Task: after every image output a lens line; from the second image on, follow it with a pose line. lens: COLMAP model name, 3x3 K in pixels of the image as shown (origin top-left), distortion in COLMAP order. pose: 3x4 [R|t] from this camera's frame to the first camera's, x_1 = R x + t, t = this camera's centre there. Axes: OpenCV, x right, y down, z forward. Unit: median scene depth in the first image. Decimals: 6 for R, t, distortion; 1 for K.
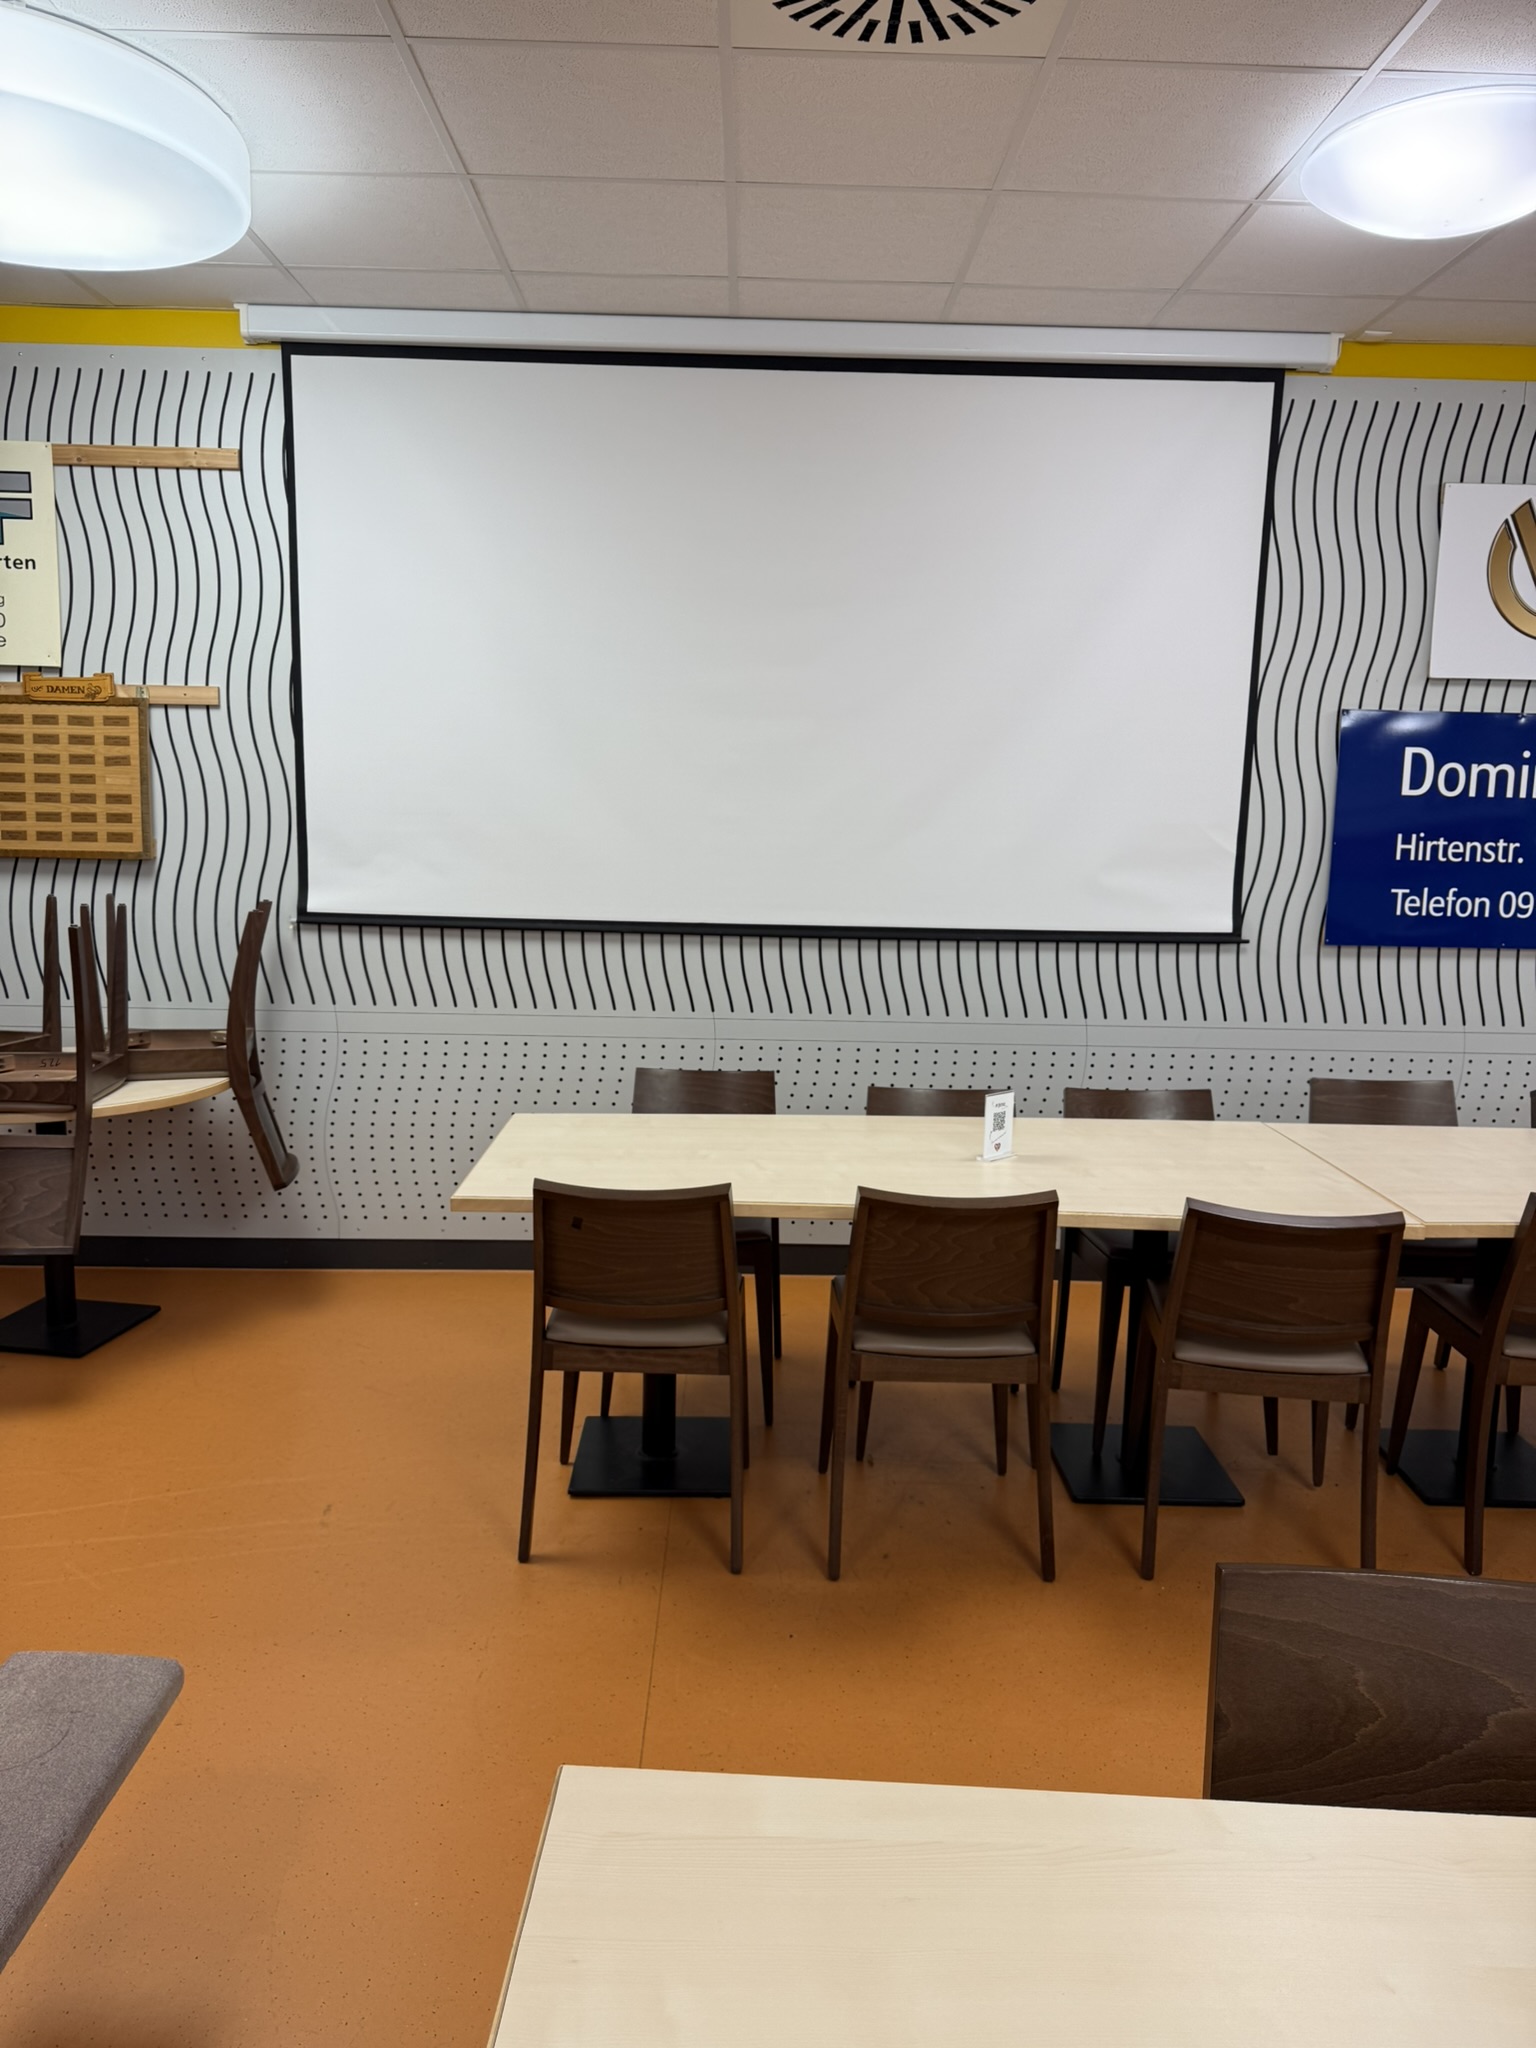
lens RADIAL K [[1472.3, 0, 768.0], [0, 1472.3, 1024.0], [0, 0, 1]] dist [0.059325, -0.076145]
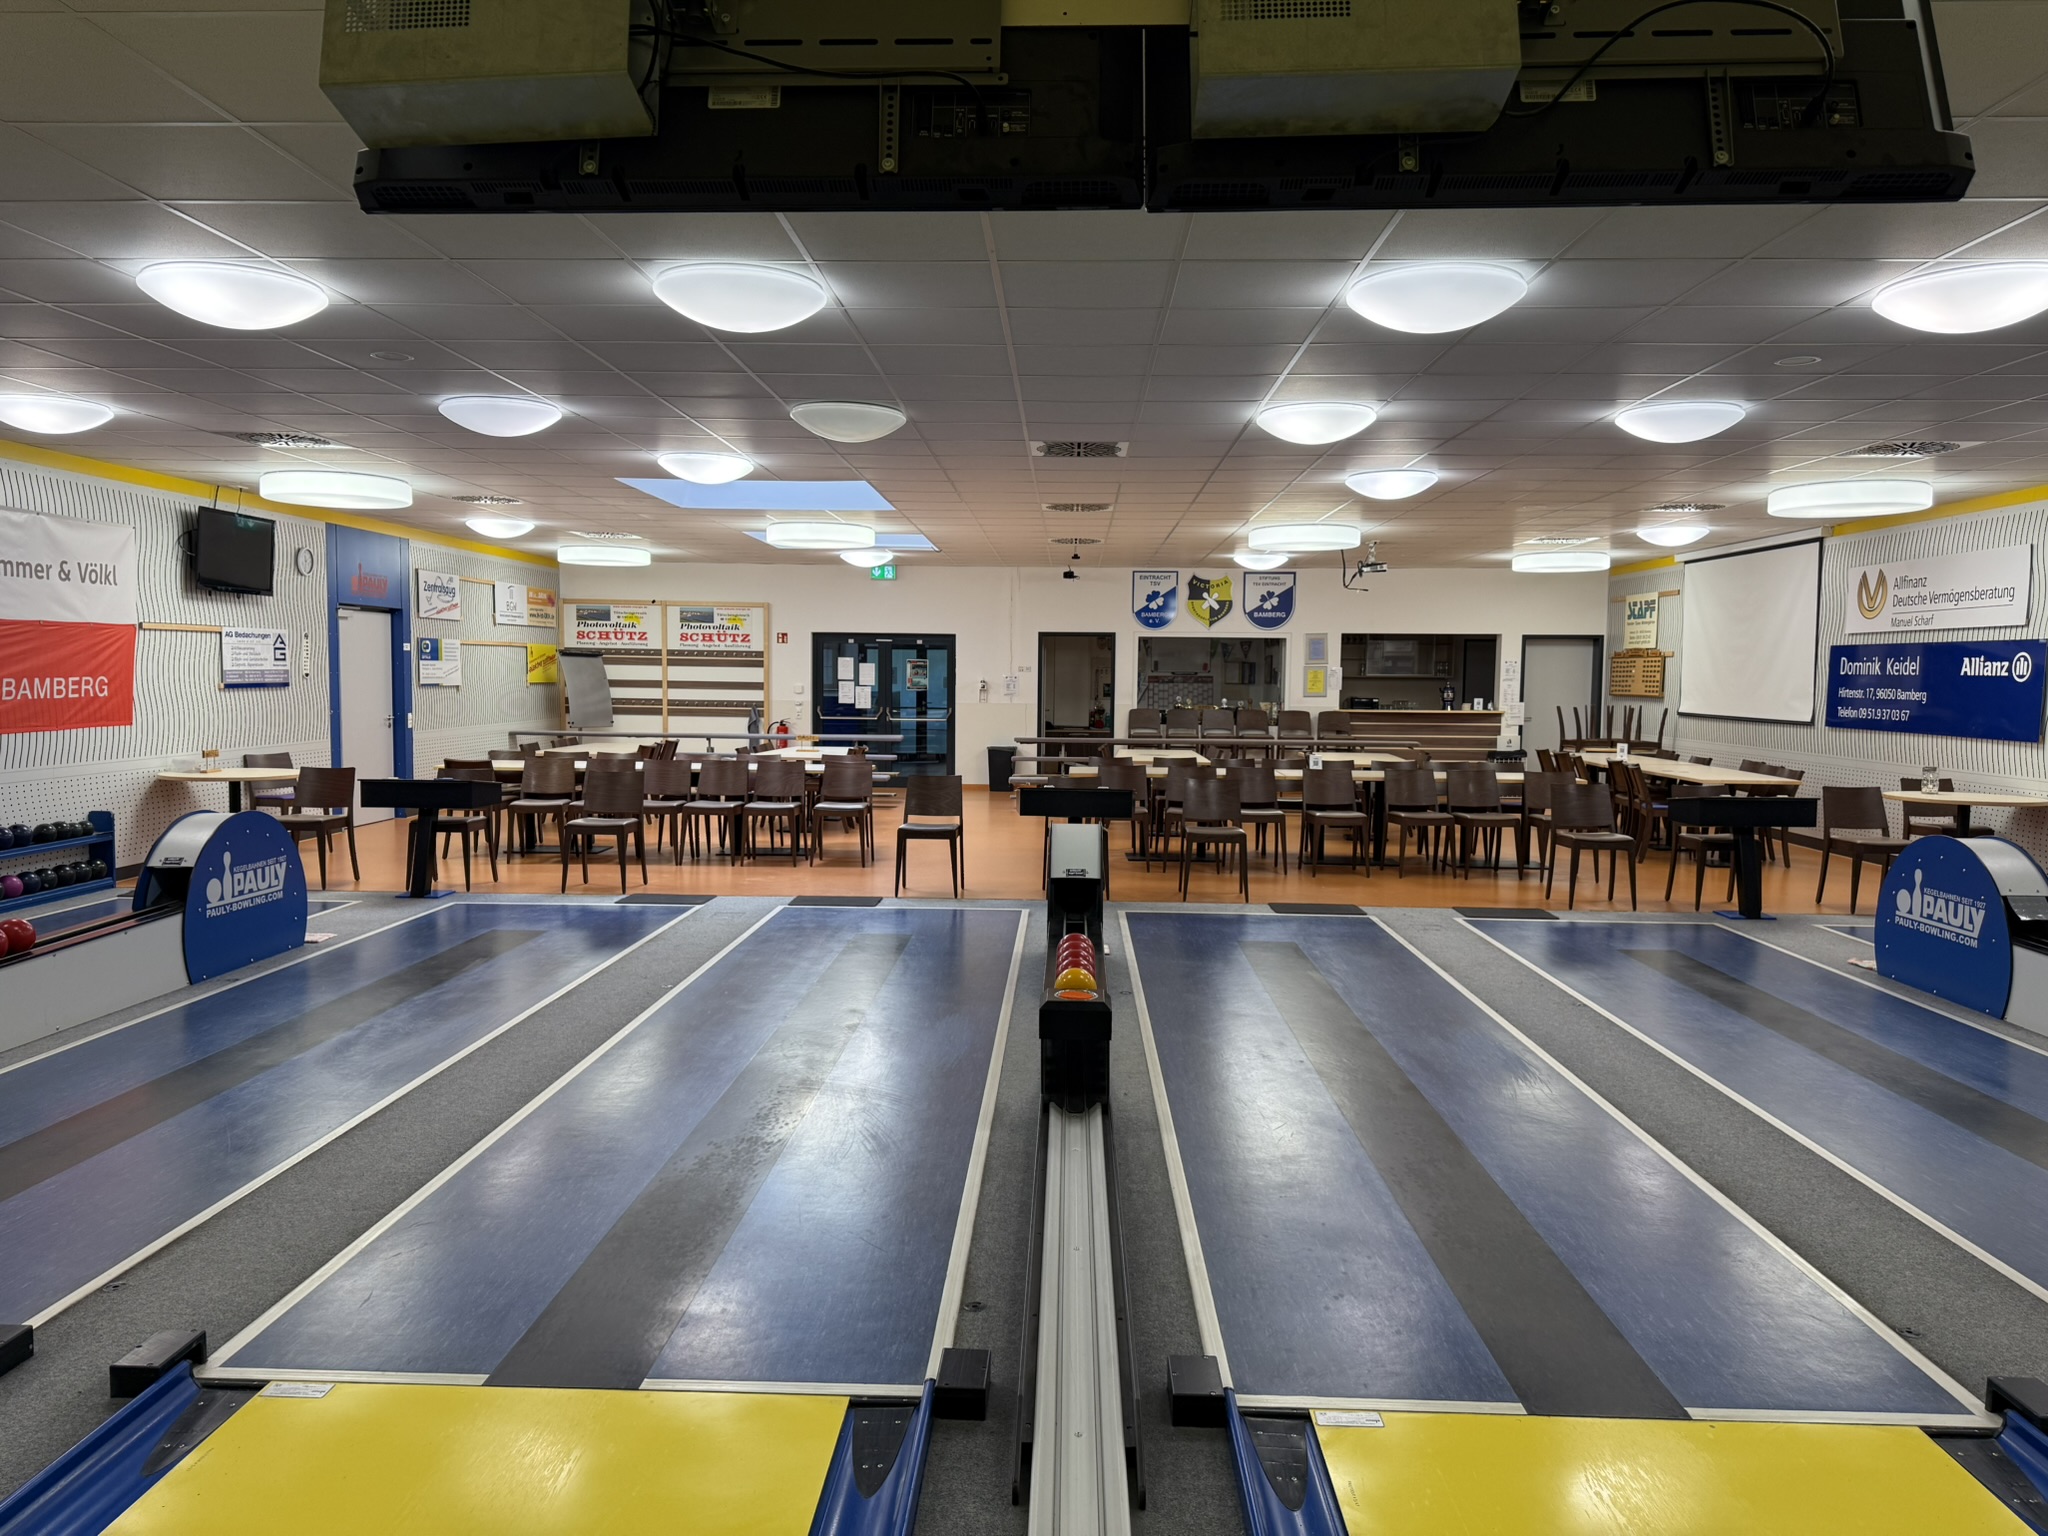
lens RADIAL K [[1427.3, 0, 1021.2], [0, 1427.3, 757.1], [0, 0, 1]] dist [0.120055, -0.189953]
pose [[-0.060216, 0.038092, -0.997458, 3.295145], [-0.156845, 0.986498, 0.047142, 0.116164], [0.985786, 0.159285, -0.053428, -0.367753]]
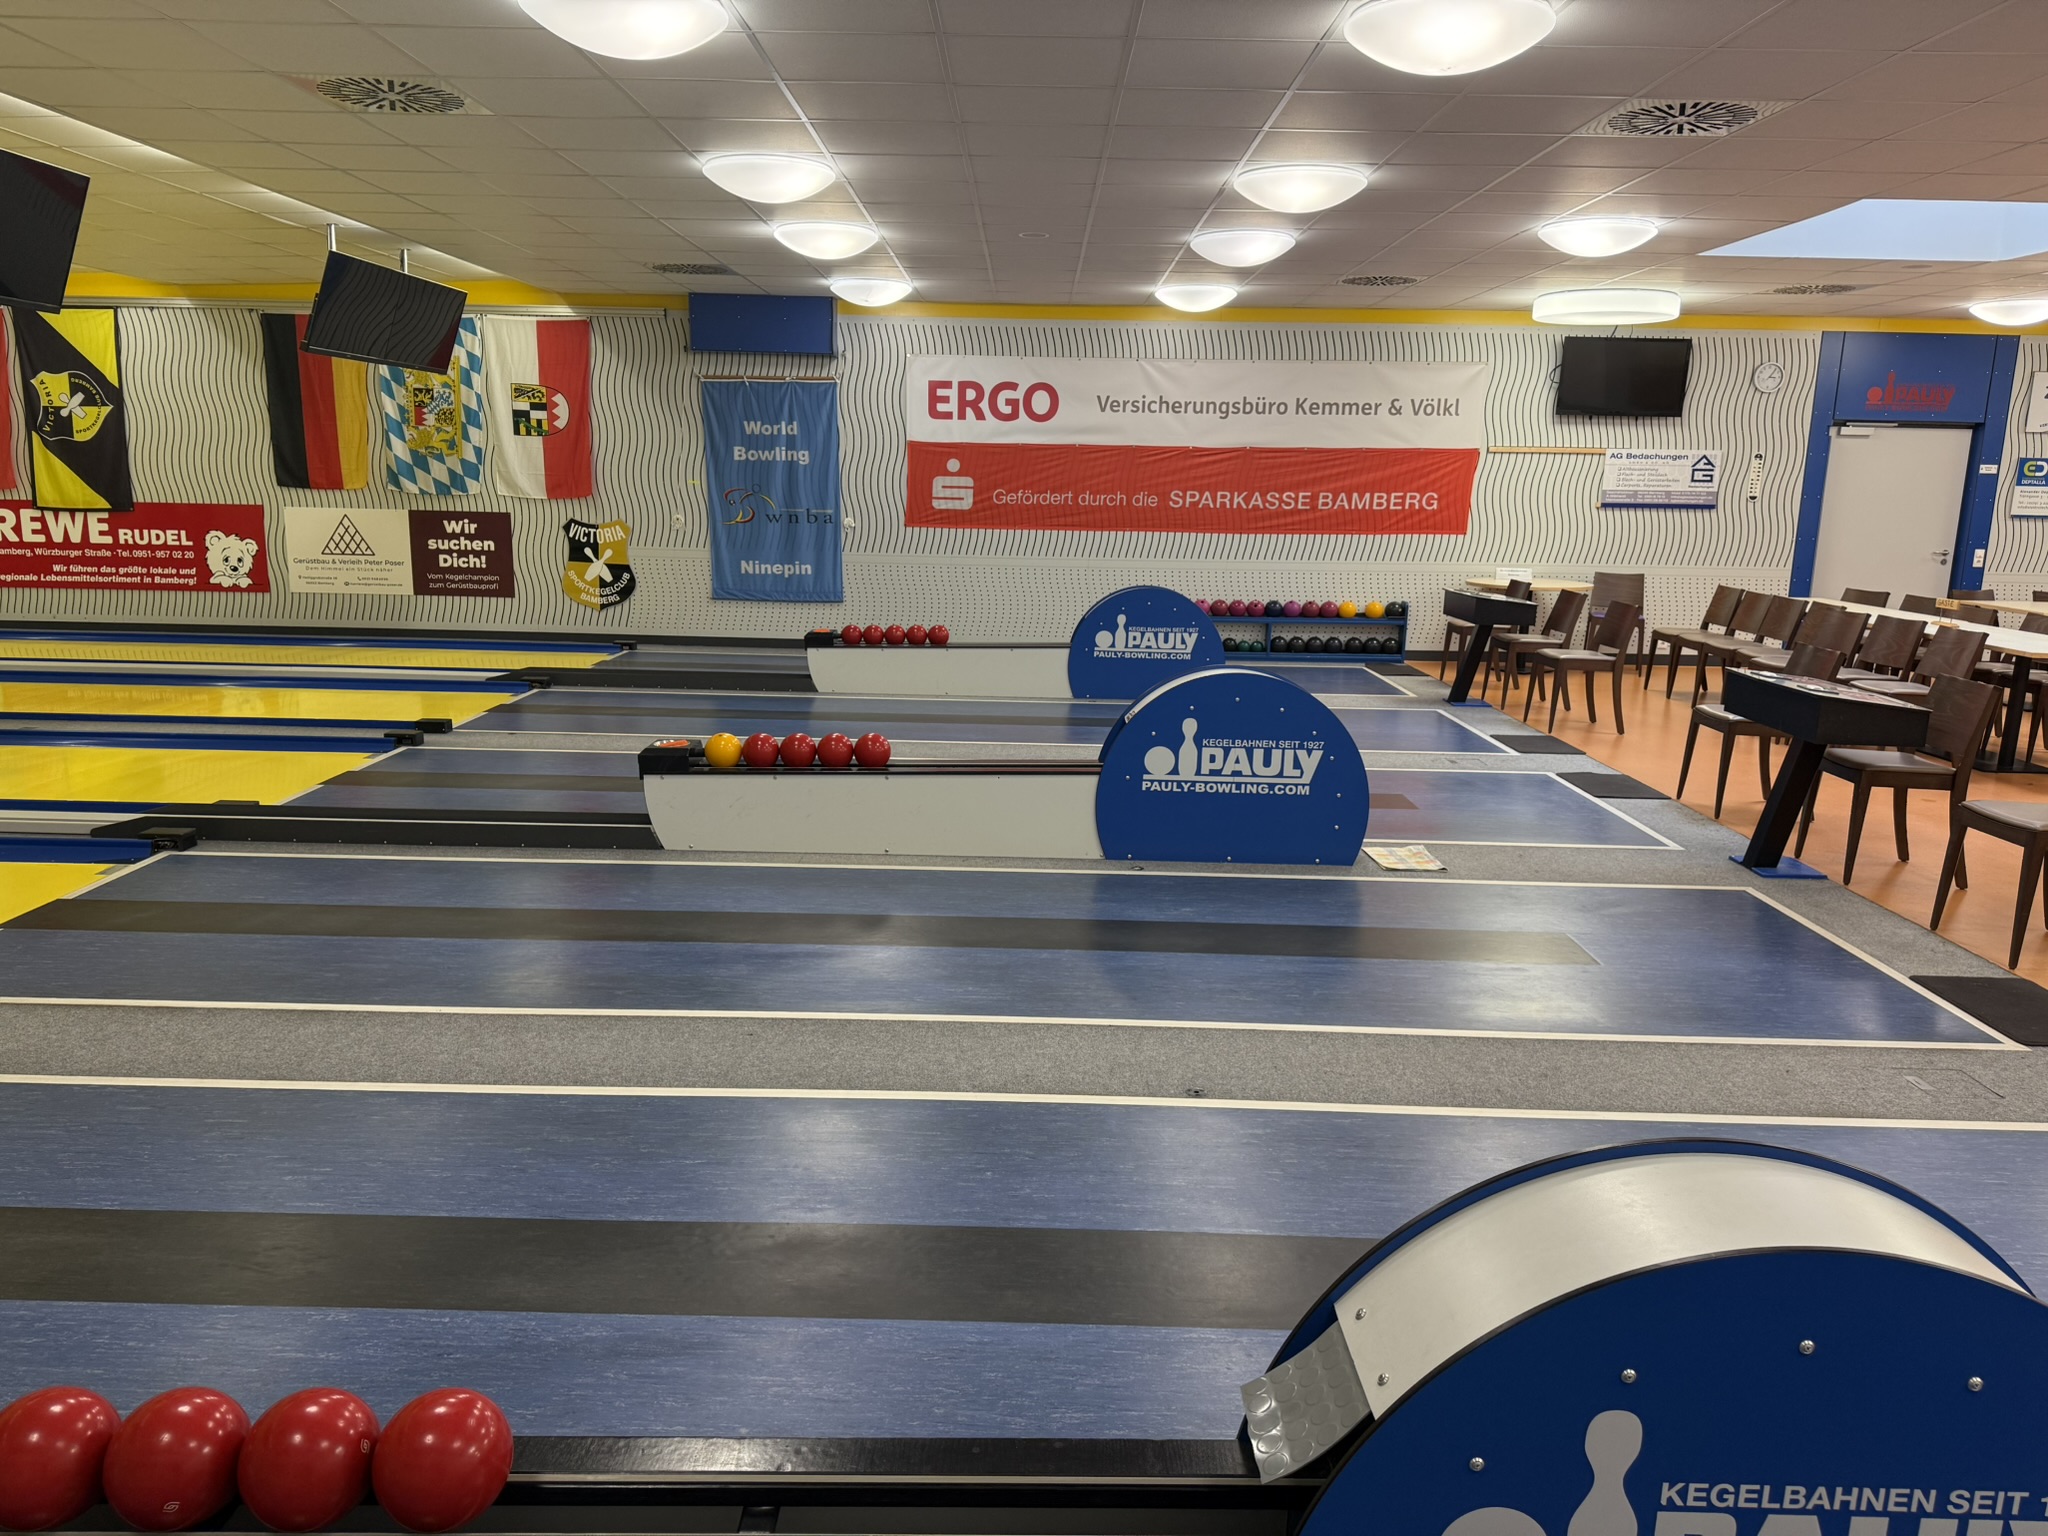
lens RADIAL K [[1408.4, 0, 1011.0], [0, 1408.4, 772.5], [0, 0, 1]] dist [0.061243, -0.075661]
pose [[-0.998505, -0.047079, 0.027756, 1.875967], [-0.034449, 0.936450, 0.349106, -0.089266], [-0.042428, 0.347628, -0.936672, 0.808891]]
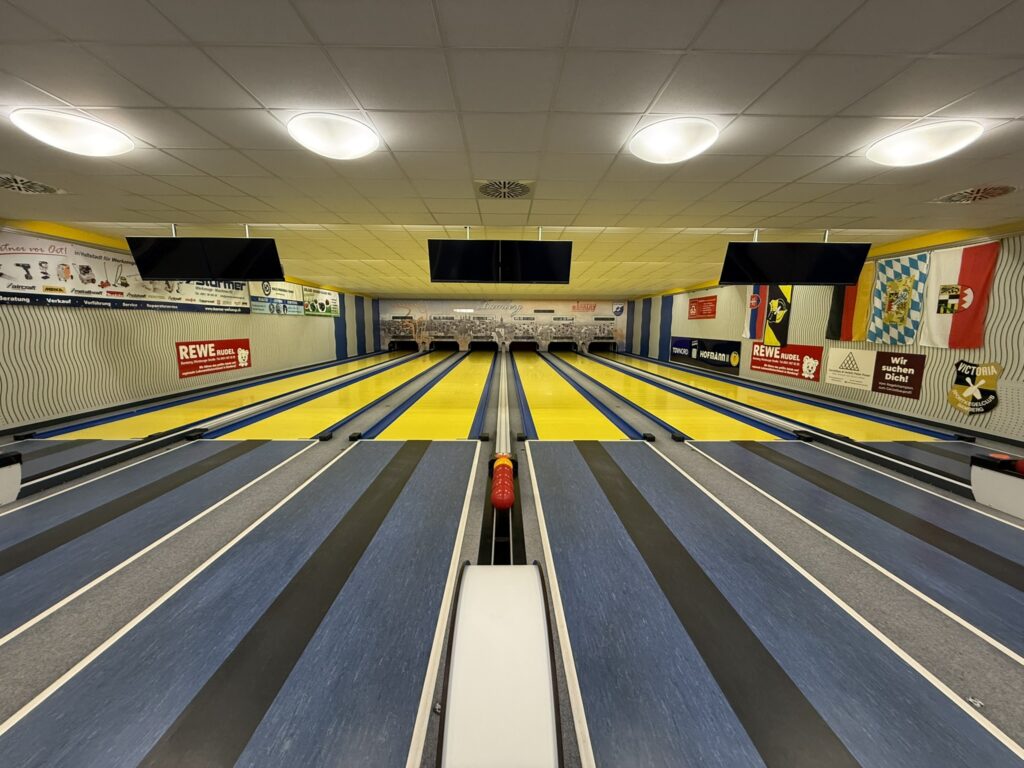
lens RADIAL K [[406.6, 0, 511.8], [0, 406.6, 384.5], [0, 0, 1]] dist [-0.002590, -0.000765]
pose [[0.005785, -0.167239, 0.985899, 1.498387], [0.139673, 0.976386, 0.164806, 0.083233], [-0.990181, 0.136750, 0.029007, -0.412486]]
